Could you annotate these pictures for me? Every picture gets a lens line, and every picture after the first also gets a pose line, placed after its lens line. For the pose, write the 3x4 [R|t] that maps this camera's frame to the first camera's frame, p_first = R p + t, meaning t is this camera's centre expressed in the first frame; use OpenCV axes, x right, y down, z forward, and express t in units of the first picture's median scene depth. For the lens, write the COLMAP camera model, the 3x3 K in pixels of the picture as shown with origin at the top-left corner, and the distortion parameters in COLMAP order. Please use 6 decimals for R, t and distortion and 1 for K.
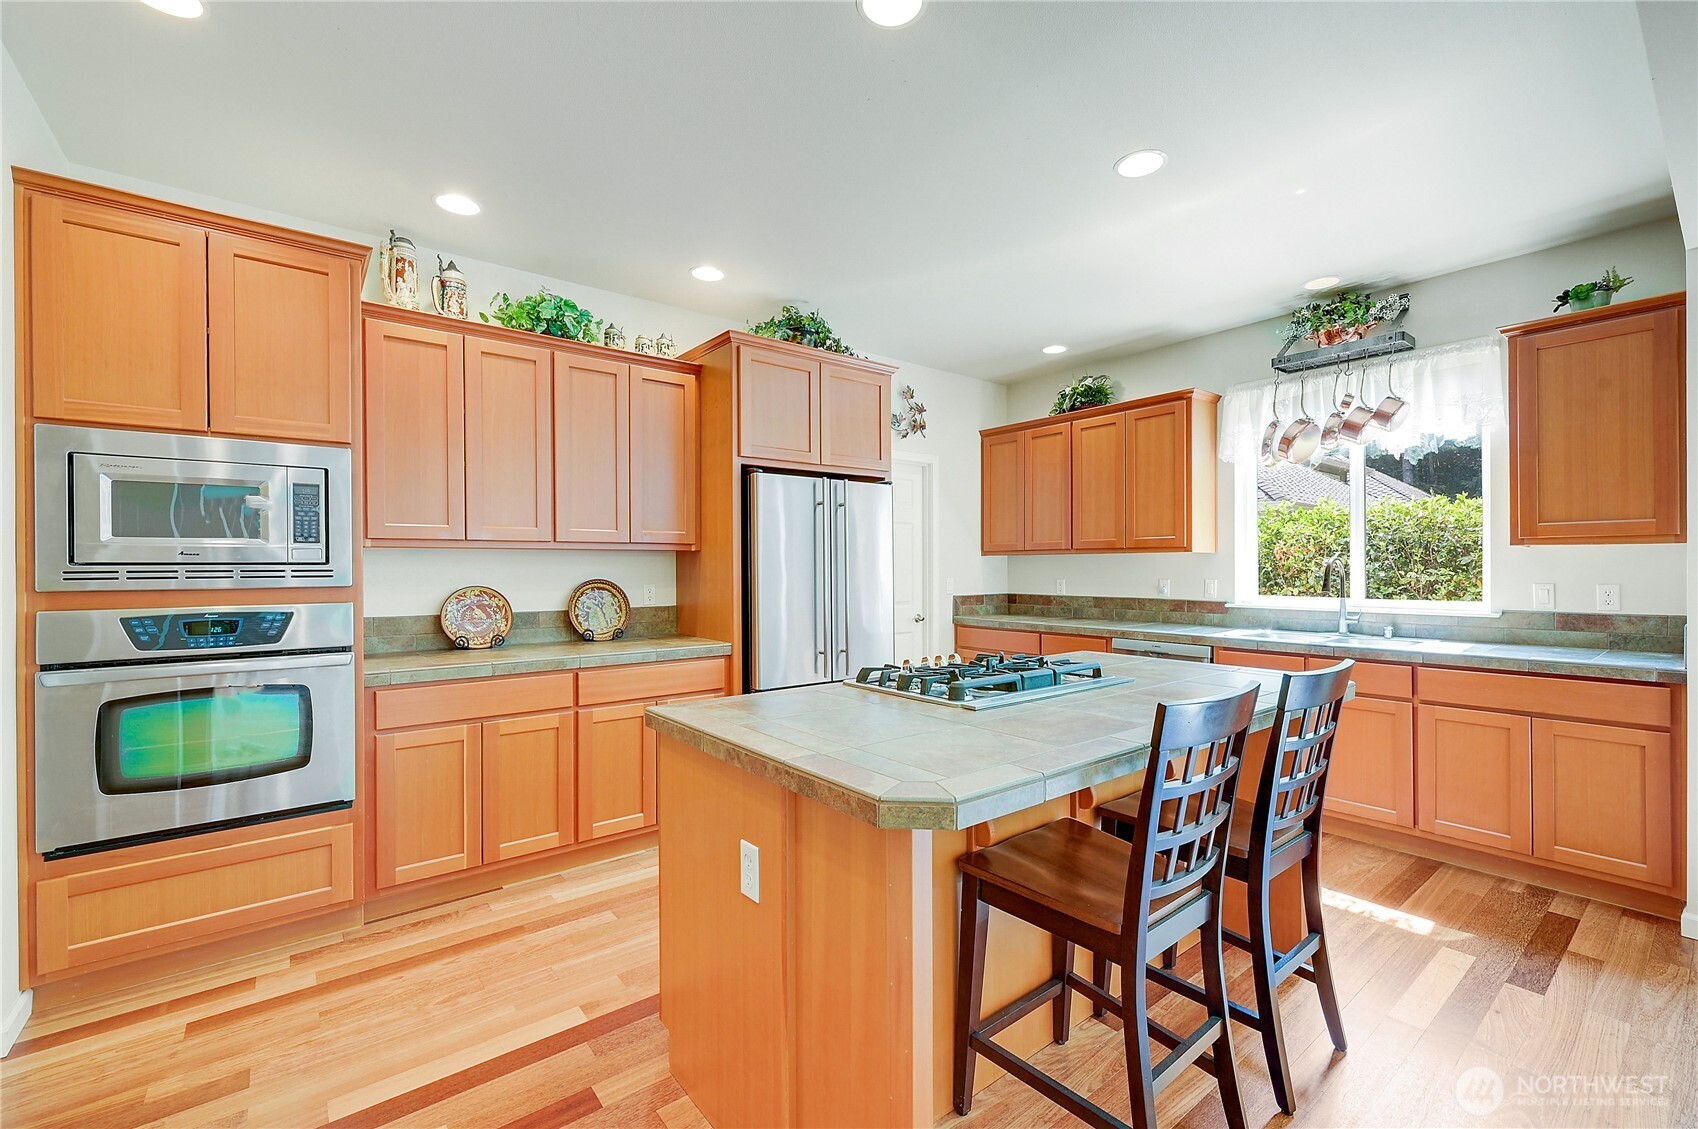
lens RADIAL K [[708.2, 0, 823.5], [0, 708.2, 567.7], [0, 0, 1]] dist [0.000737, -0.001208]
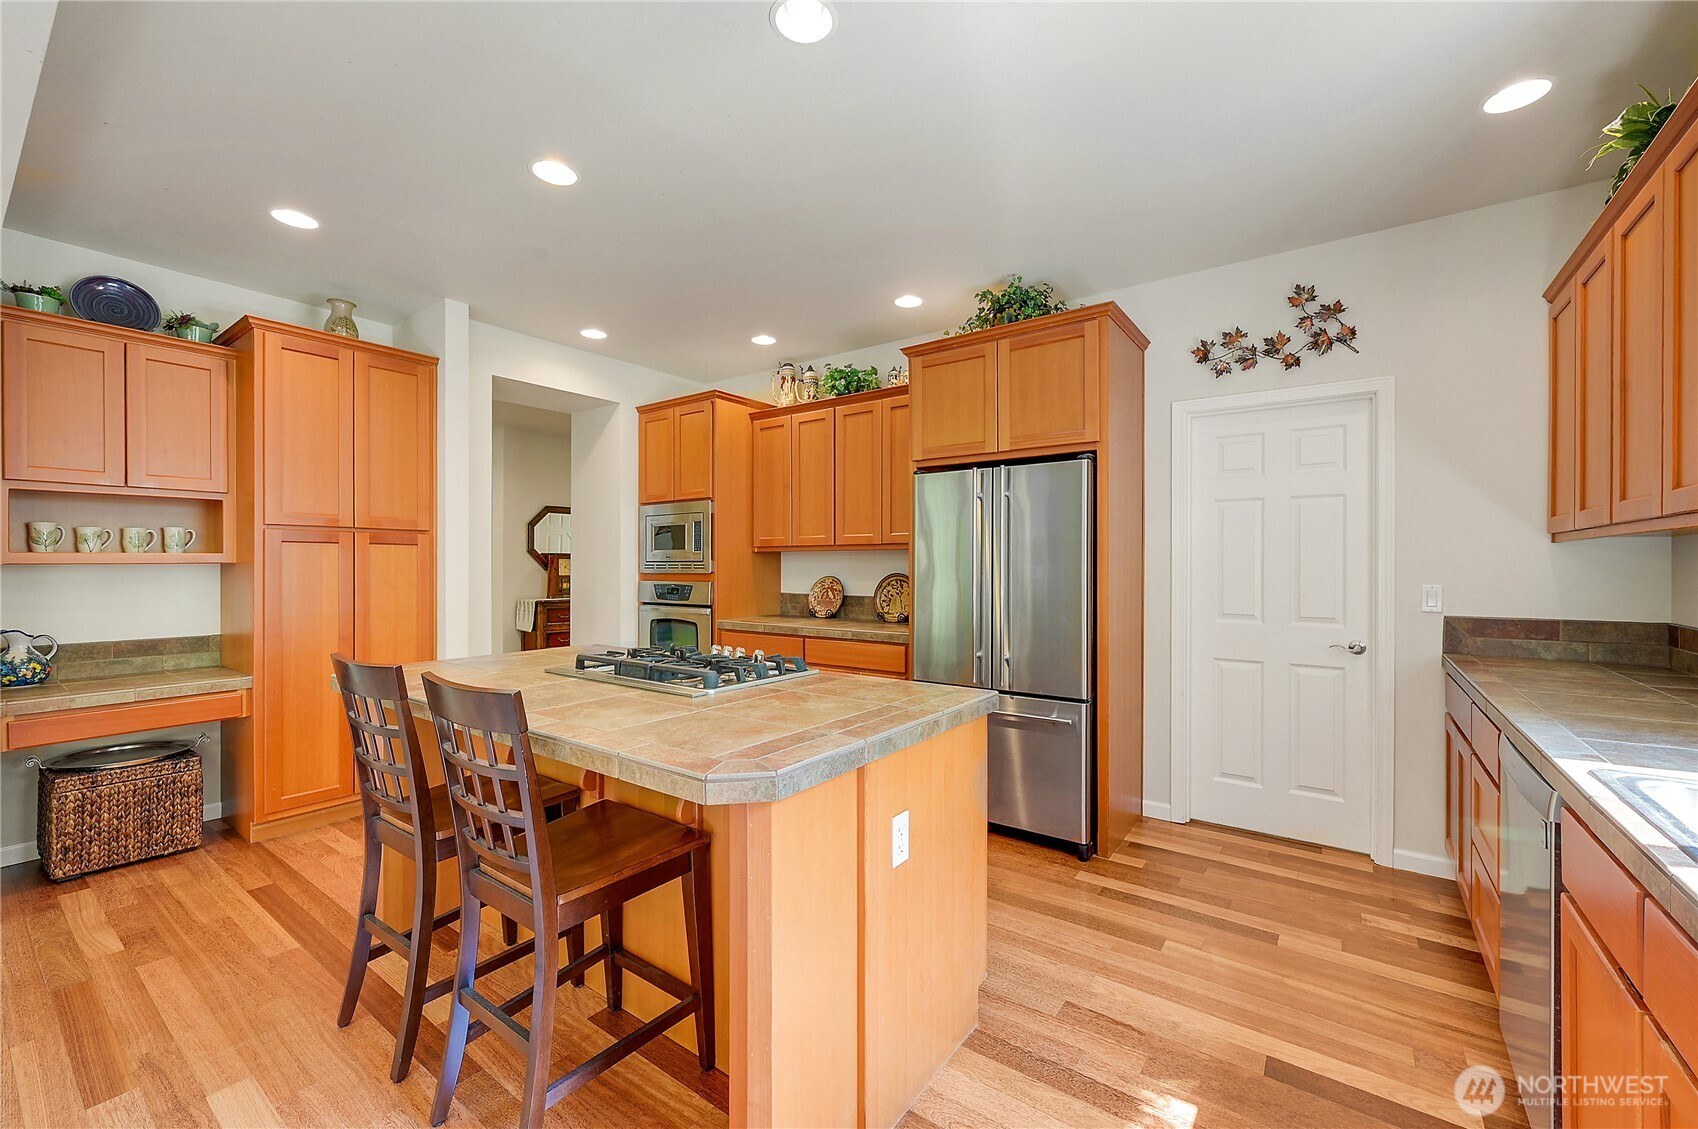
lens RADIAL K [[675.4, 0, 884.3], [0, 675.4, 563.8], [0, 0, 1]] dist [-0.000053, 0.001732]
pose [[0.304265, 0.002631, -0.952584, 0.830951], [-0.002184, 0.999995, 0.002064, -0.002637], [0.952585, 0.001453, 0.304269, 0.629894]]
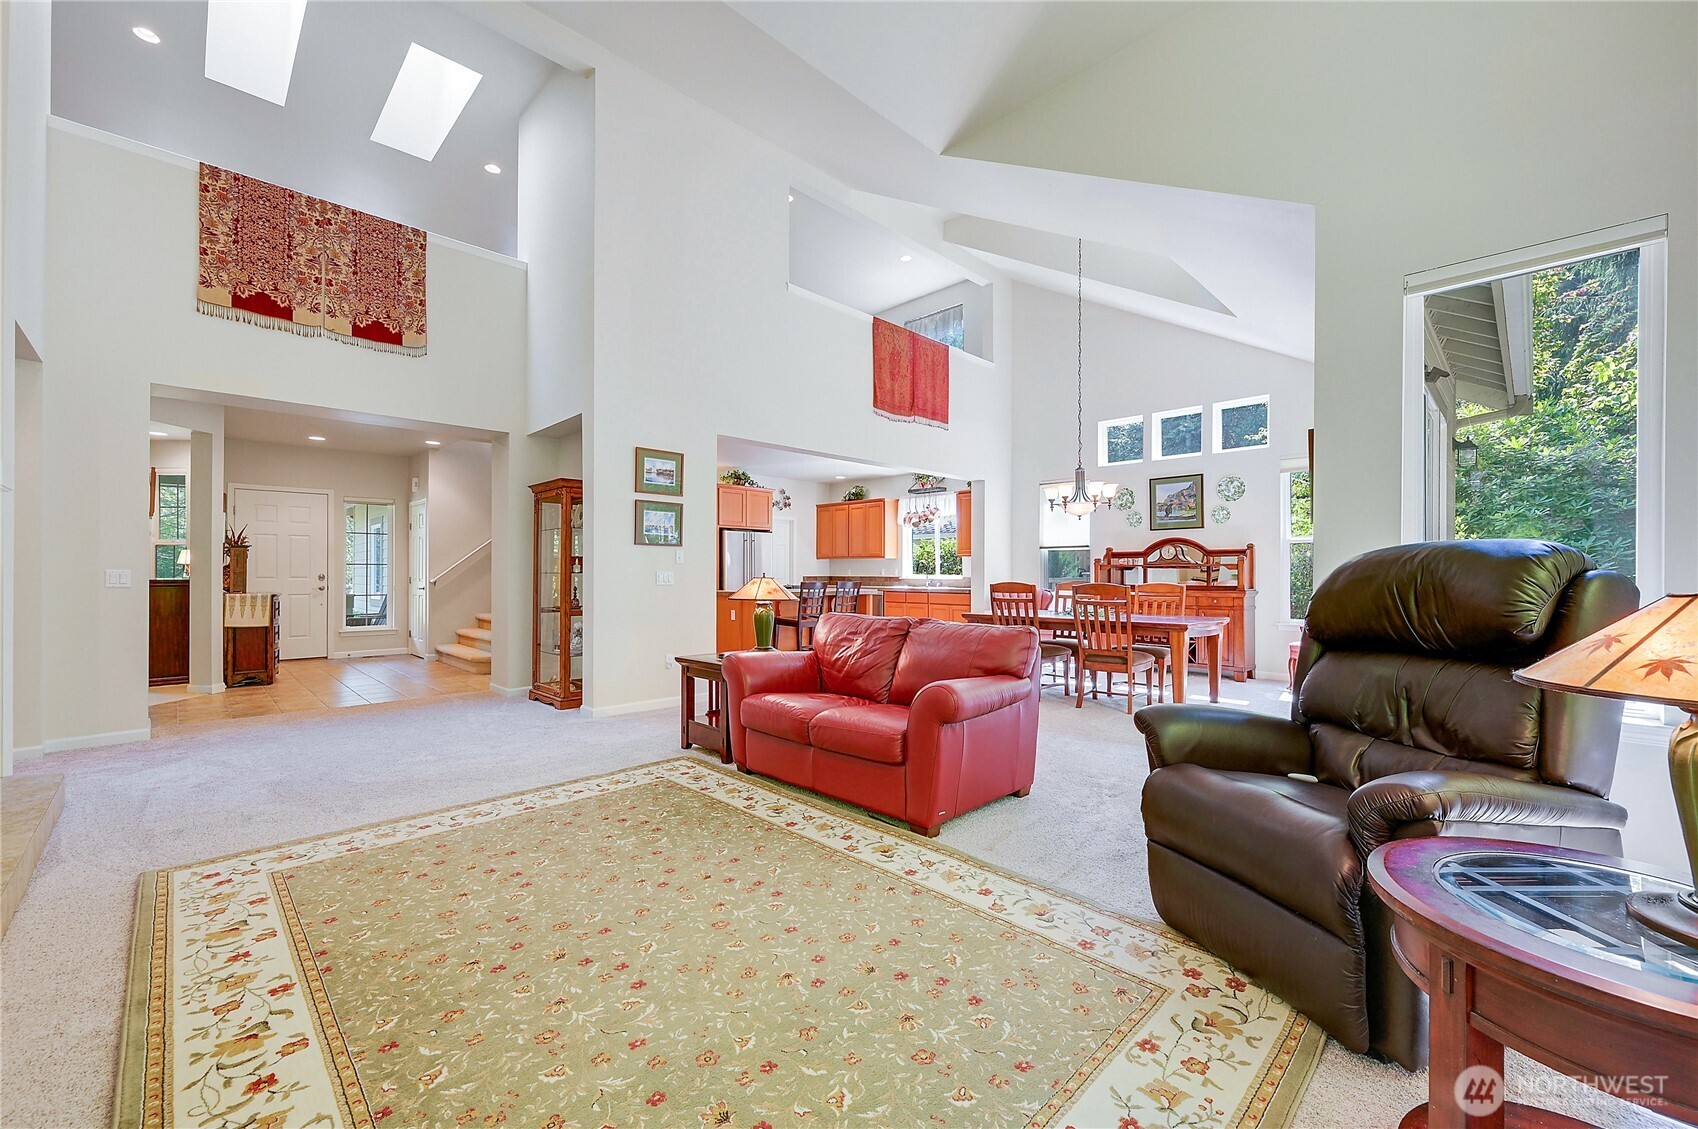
lens RADIAL K [[675.4, 0, 831.0], [0, 675.4, 558.1], [0, 0, 1]] dist [-0.000053, 0.001732]
pose [[0.993170, 0.006678, 0.116487, 0.021622], [-0.004039, 0.999730, -0.022878, 0.045431], [-0.116608, 0.022251, 0.992929, -1.826944]]
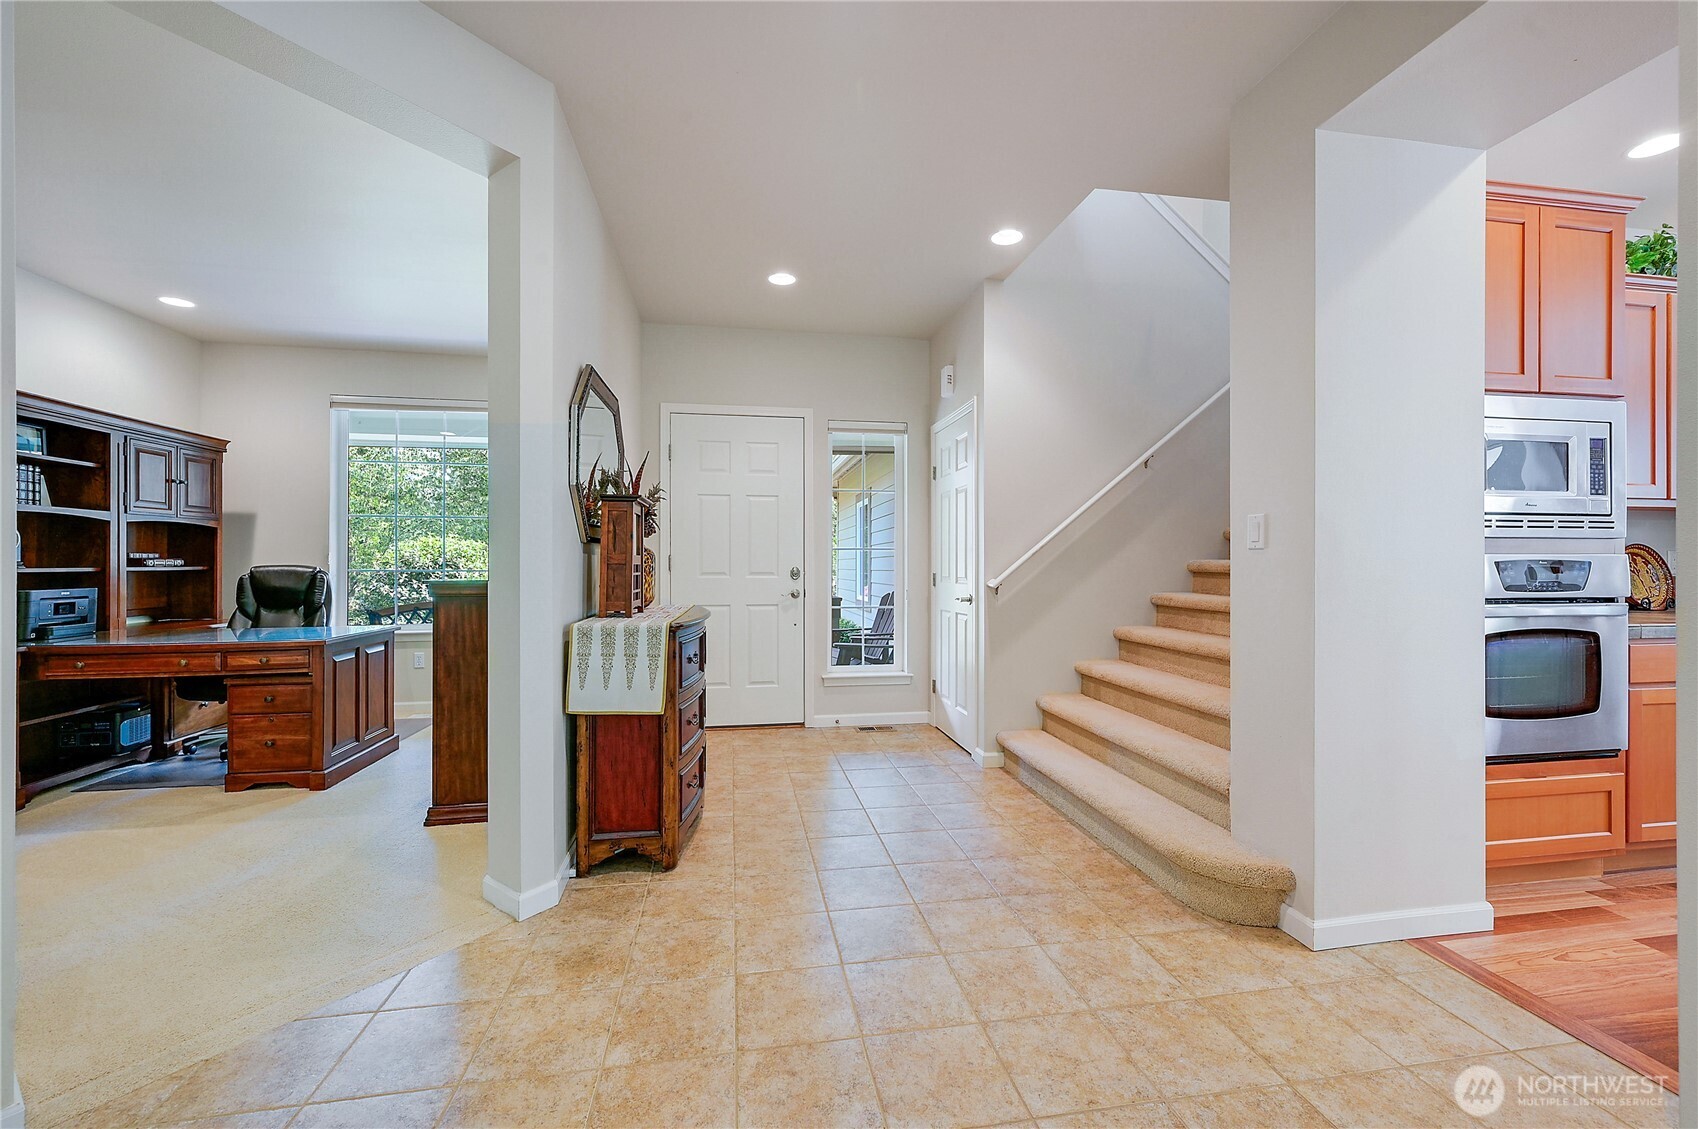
lens RADIAL K [[675.4, 0, 832.9], [0, 675.4, 568.2], [0, 0, 1]] dist [-0.000053, 0.001732]
pose [[0.876596, 0.003573, -0.481215, -0.838493], [-0.000989, 0.999984, 0.005623, 0.045894], [0.481227, -0.004453, 0.876585, -0.273439]]
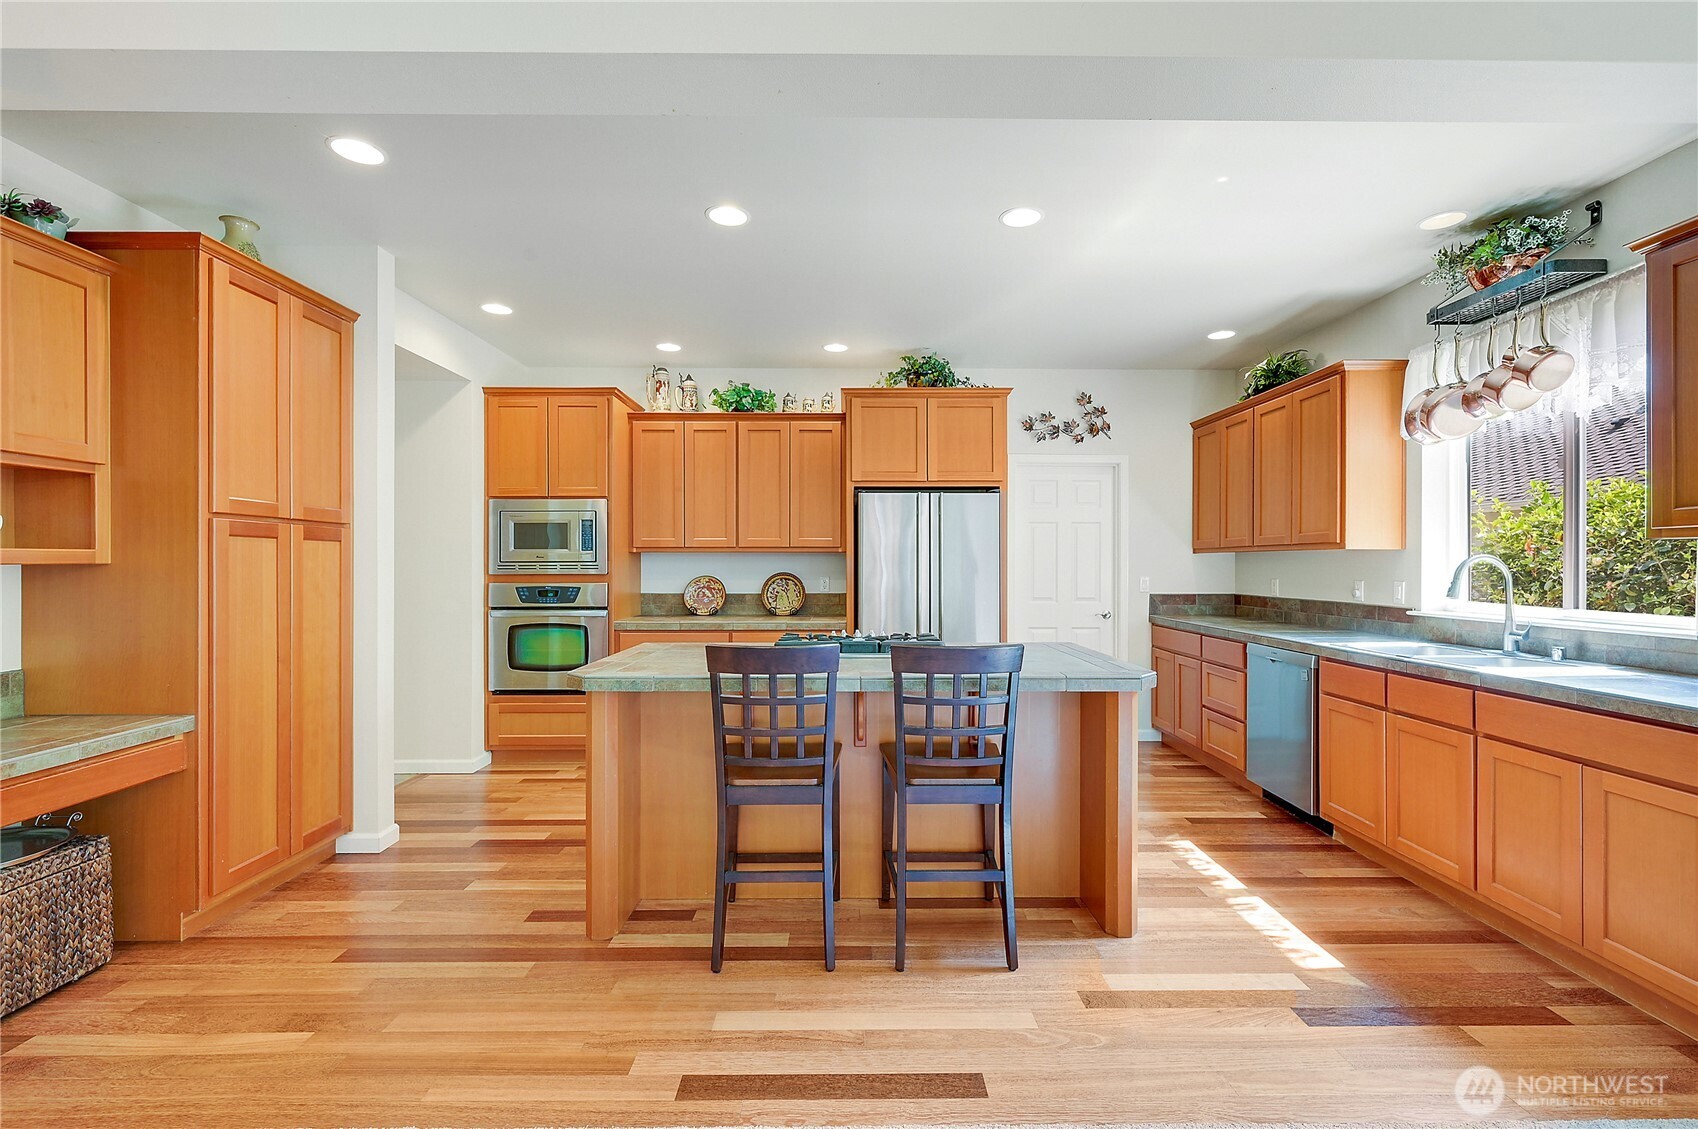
lens RADIAL K [[708.2, 0, 853.4], [0, 708.2, 563.6], [0, 0, 1]] dist [0.000737, -0.001208]
pose [[0.801423, 0.002955, -0.598091, 0.665045], [-0.003623, 0.999993, 0.000086, -0.002365], [0.598087, 0.002098, 0.801428, -0.063751]]
